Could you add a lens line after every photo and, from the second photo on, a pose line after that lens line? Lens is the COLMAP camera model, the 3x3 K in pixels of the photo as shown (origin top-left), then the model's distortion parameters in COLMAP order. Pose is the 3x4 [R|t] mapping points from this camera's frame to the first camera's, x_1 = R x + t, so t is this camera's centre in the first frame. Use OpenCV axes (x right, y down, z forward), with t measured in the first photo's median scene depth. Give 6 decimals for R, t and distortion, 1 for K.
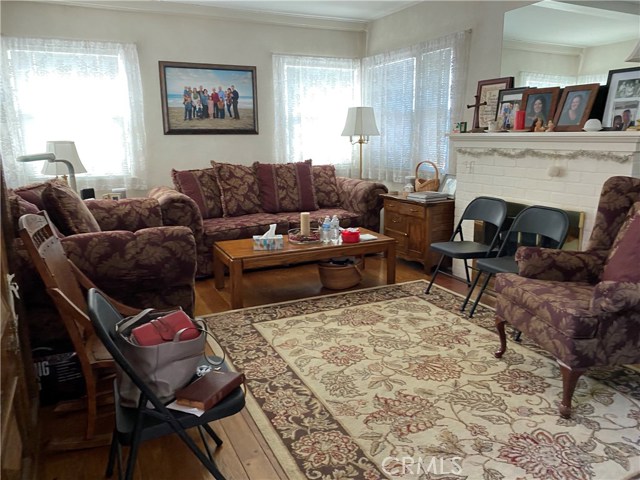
lens RADIAL K [[490.6, 0, 320.3], [0, 490.6, 239.6], [0, 0, 1]] dist [0.004389, 0.002077]
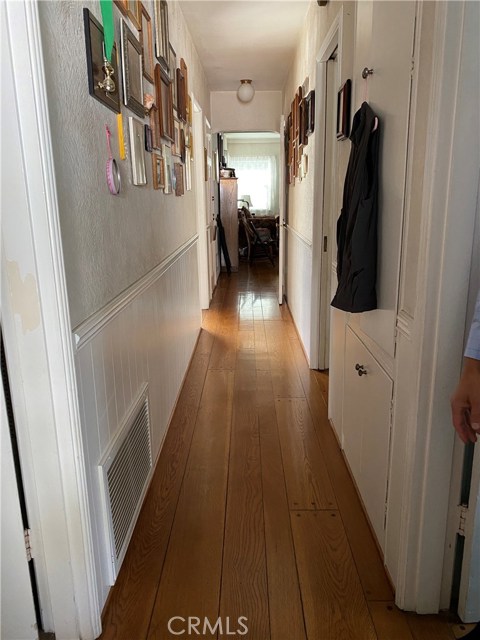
lens RADIAL K [[490.6, 0, 240.3], [0, 490.6, 319.3], [0, 0, 1]] dist [0.004389, 0.002077]
pose [[0.896901, 0.106064, -0.429324, 0.632371], [-0.087103, 0.994164, 0.063640, 0.289096], [0.433568, -0.019683, 0.900906, -1.360894]]
